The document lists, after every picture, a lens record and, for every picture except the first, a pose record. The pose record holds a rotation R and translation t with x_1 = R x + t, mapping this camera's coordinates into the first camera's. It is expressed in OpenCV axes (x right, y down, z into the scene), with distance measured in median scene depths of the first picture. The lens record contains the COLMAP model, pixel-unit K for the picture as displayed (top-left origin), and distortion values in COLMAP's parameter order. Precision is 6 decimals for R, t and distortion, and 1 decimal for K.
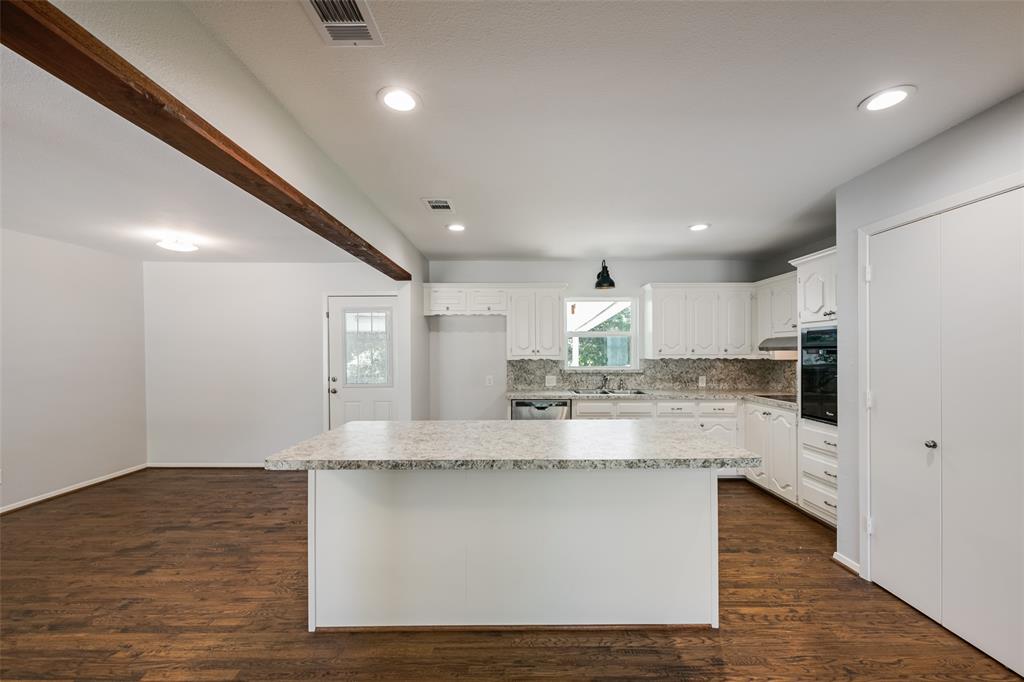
lens RADIAL K [[403.8, 0, 513.8], [0, 403.8, 351.1], [0, 0, 1]] dist [0.000737, -0.000195]
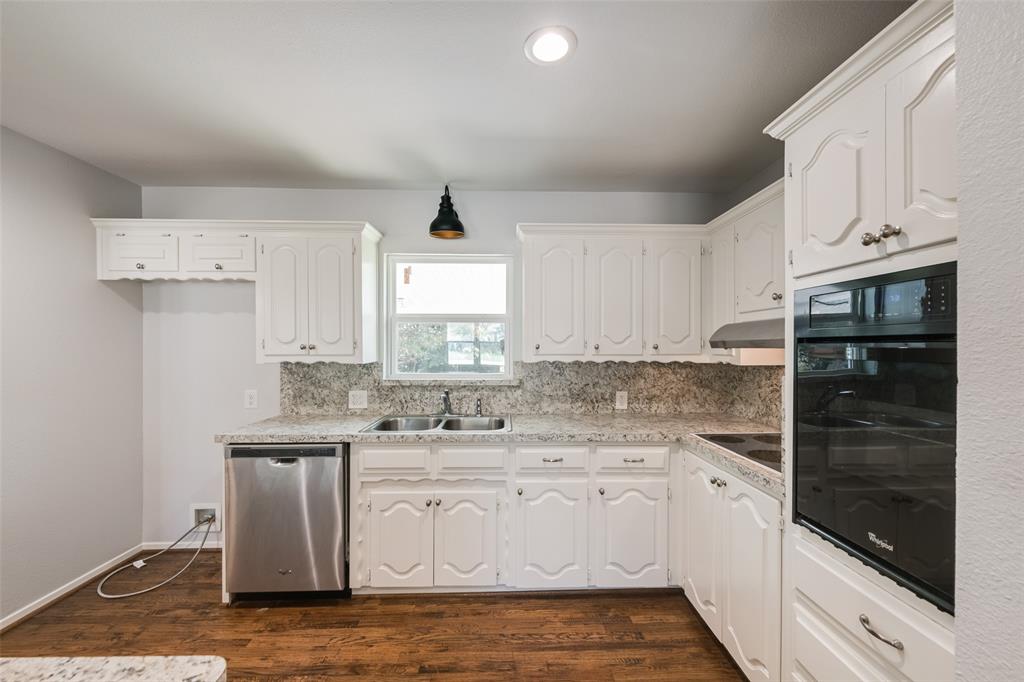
lens RADIAL K [[403.8, 0, 513.8], [0, 403.8, 351.1], [0, 0, 1]] dist [0.000737, -0.000195]
pose [[0.999642, 0.002905, 0.026616, 0.316108], [-0.003180, 0.999942, 0.010314, -0.001341], [-0.026585, -0.010395, 0.999593, 0.453167]]
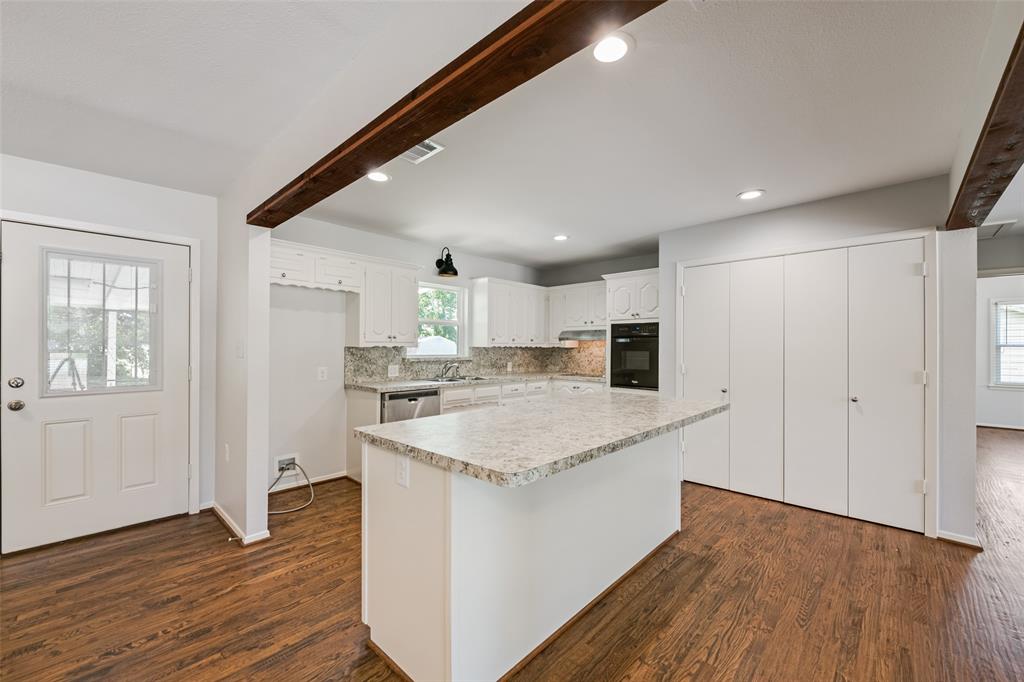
lens RADIAL K [[409.6, 0, 510.2], [0, 409.6, 345.5], [0, 0, 1]] dist [-0.000743, -0.000555]
pose [[0.688001, 0.008498, 0.725660, -0.417791], [-0.006965, 0.999963, -0.005106, 0.021316], [-0.725677, -0.001541, 0.688034, 0.196848]]
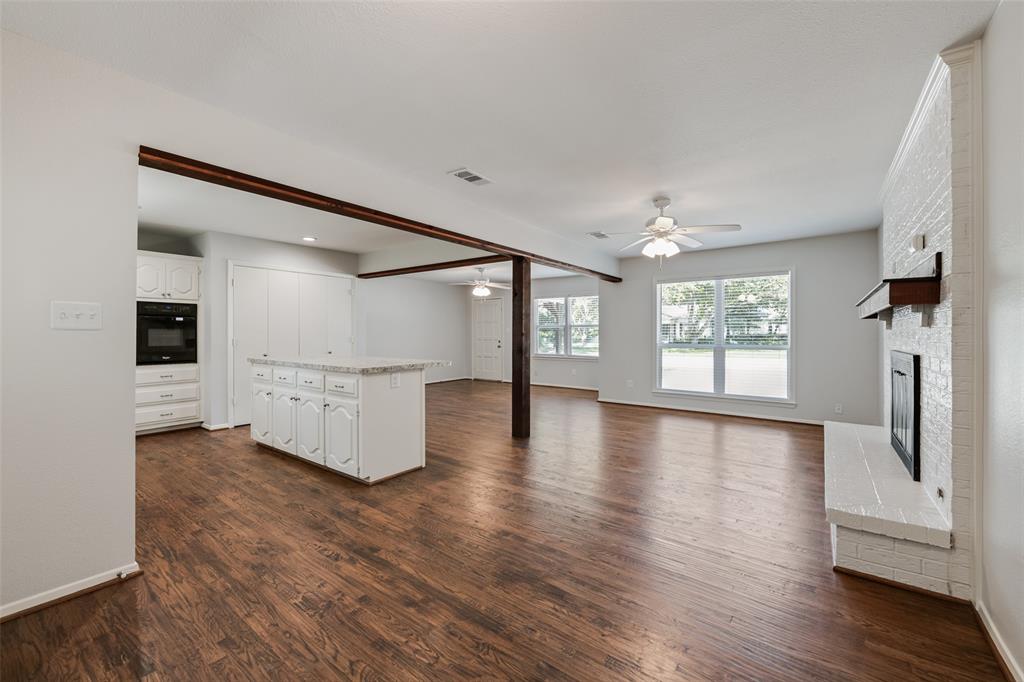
lens RADIAL K [[409.6, 0, 510.2], [0, 409.6, 345.5], [0, 0, 1]] dist [-0.000743, -0.000555]
pose [[-0.796478, -0.011762, 0.604553, -0.840562], [0.004447, 0.999670, 0.025308, 0.048042], [-0.604651, 0.022846, -0.796163, 0.973891]]
